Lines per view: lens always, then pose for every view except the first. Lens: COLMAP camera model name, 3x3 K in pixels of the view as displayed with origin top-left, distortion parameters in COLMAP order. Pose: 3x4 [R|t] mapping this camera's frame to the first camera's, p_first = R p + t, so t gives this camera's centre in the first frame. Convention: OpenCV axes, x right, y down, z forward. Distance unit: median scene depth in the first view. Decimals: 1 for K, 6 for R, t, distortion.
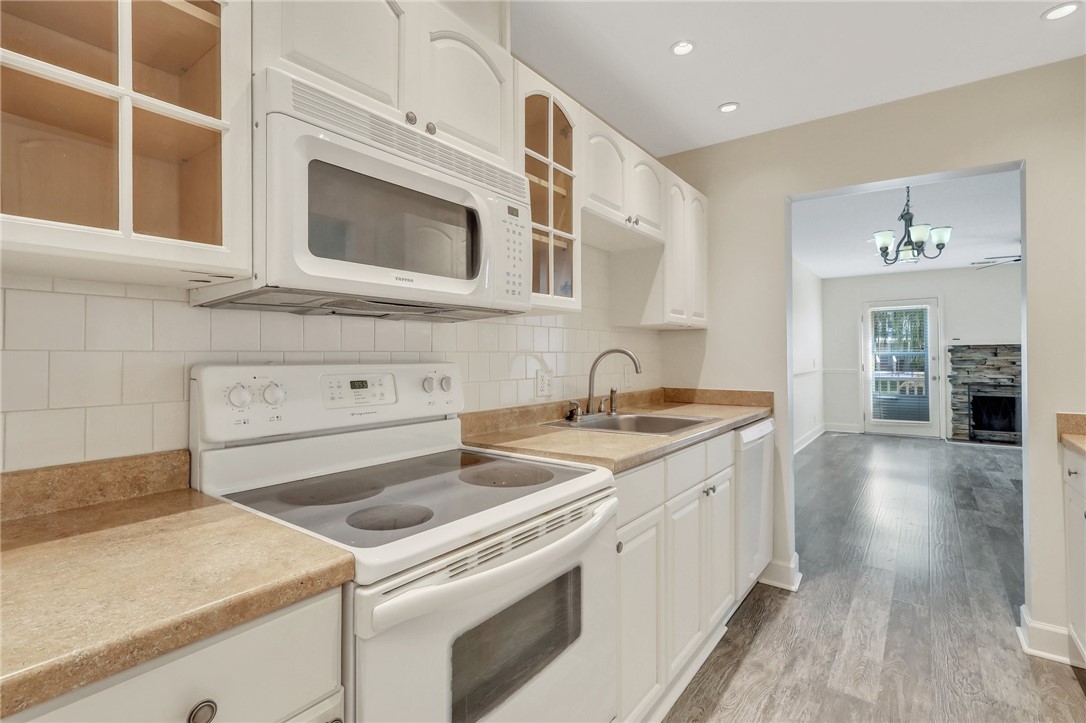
lens RADIAL K [[514.3, 0, 532.3], [0, 514.3, 346.3], [0, 0, 1]] dist [0.003999, 0.000135]
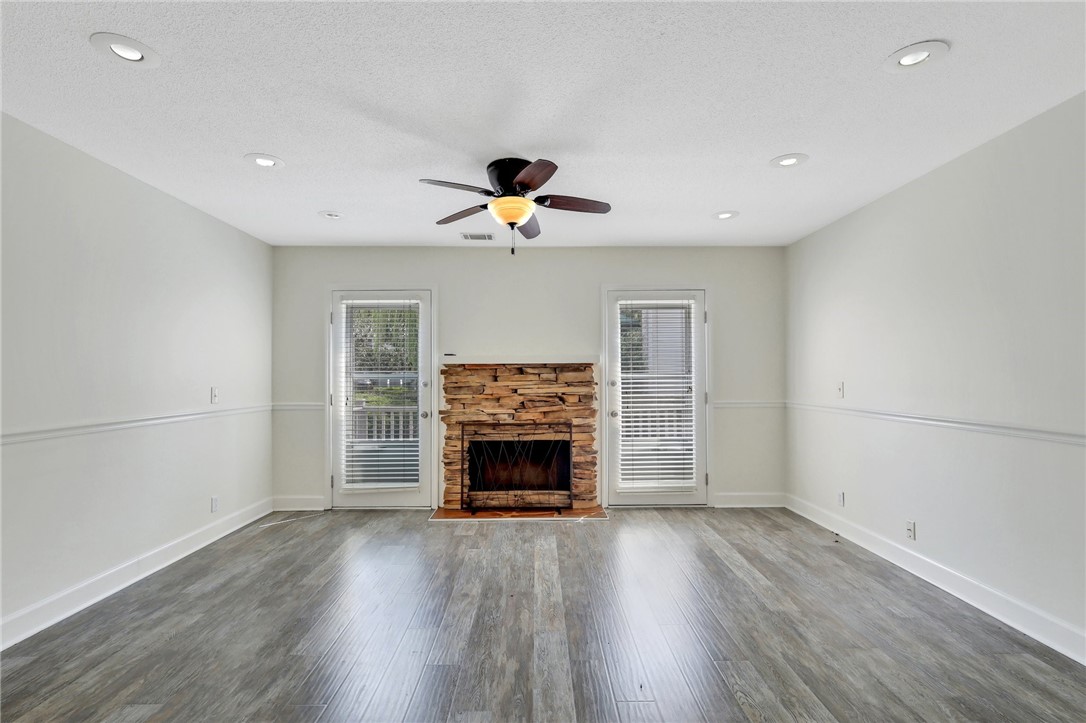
lens RADIAL K [[514.3, 0, 534.9], [0, 514.3, 371.0], [0, 0, 1]] dist [0.003999, 0.000135]
pose [[0.798873, 0.009192, 0.601429, 0.522019], [-0.012479, 0.999921, 0.001294, 0.004465], [-0.601370, -0.008539, 0.798925, 0.421610]]
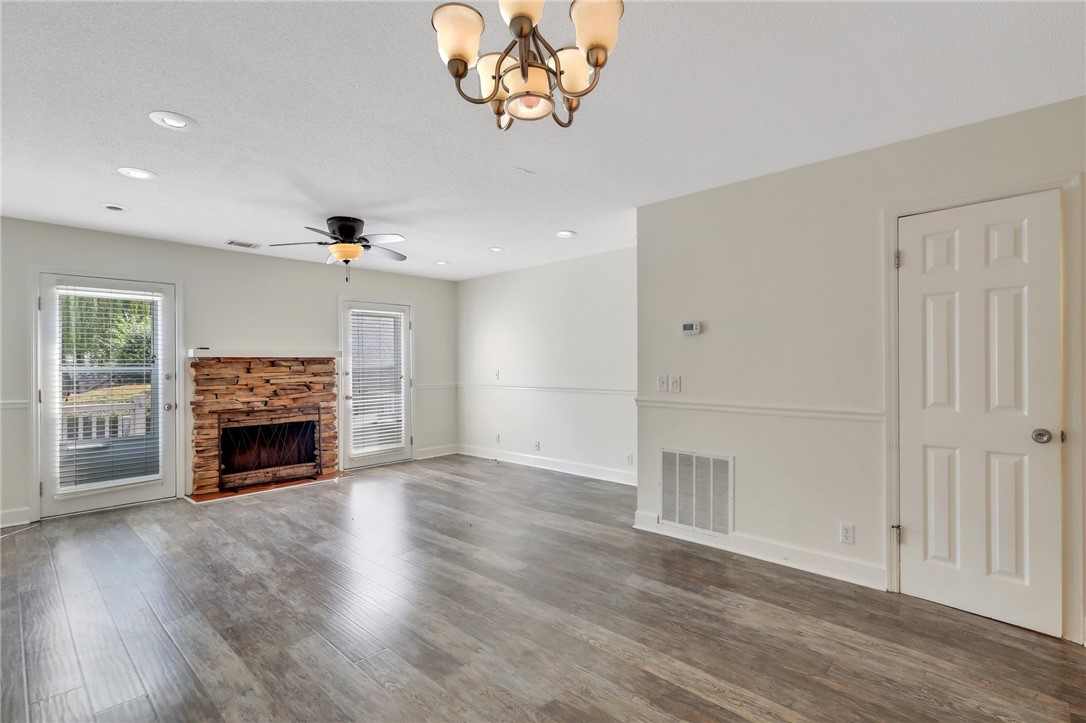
lens RADIAL K [[514.3, 0, 549.0], [0, 514.3, 365.4], [0, 0, 1]] dist [0.003999, 0.000135]
pose [[0.109277, 0.004698, 0.994000, 0.191327], [-0.010814, 0.999935, -0.003537, 0.006224], [-0.993952, -0.010363, 0.109321, 0.469230]]
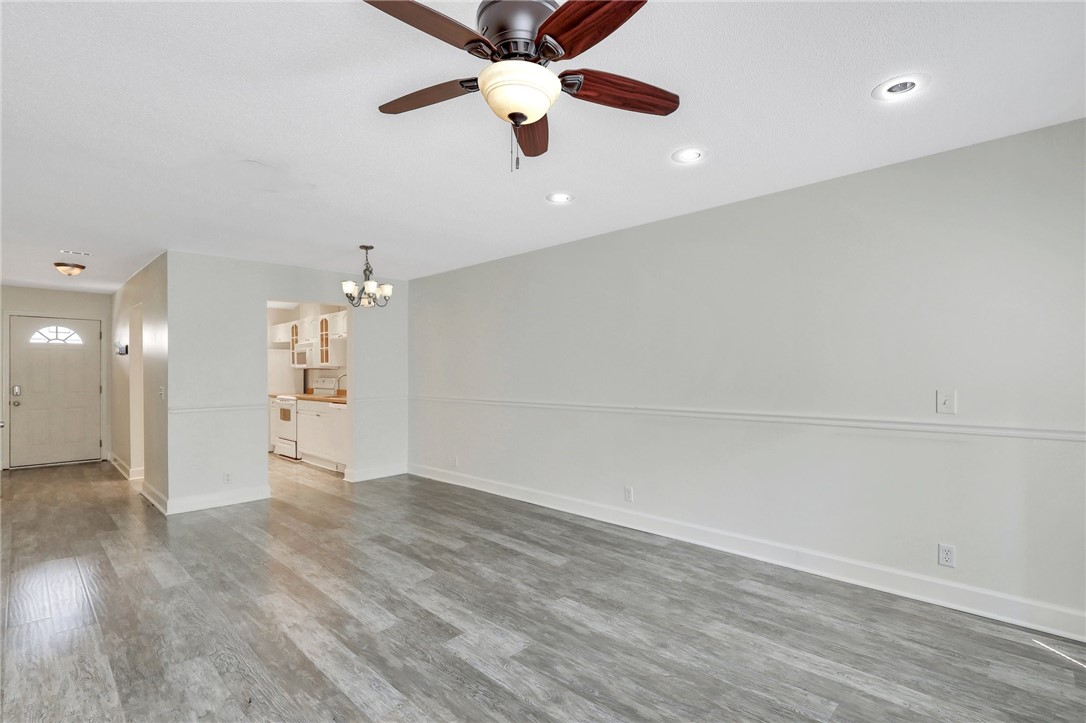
lens RADIAL K [[514.3, 0, 546.0], [0, 514.3, 356.4], [0, 0, 1]] dist [0.003999, 0.000135]
pose [[-0.131567, -0.030113, -0.990850, 1.003916], [0.021567, 0.999215, -0.033231, 0.007754], [0.991073, -0.025742, -0.130814, 0.813052]]
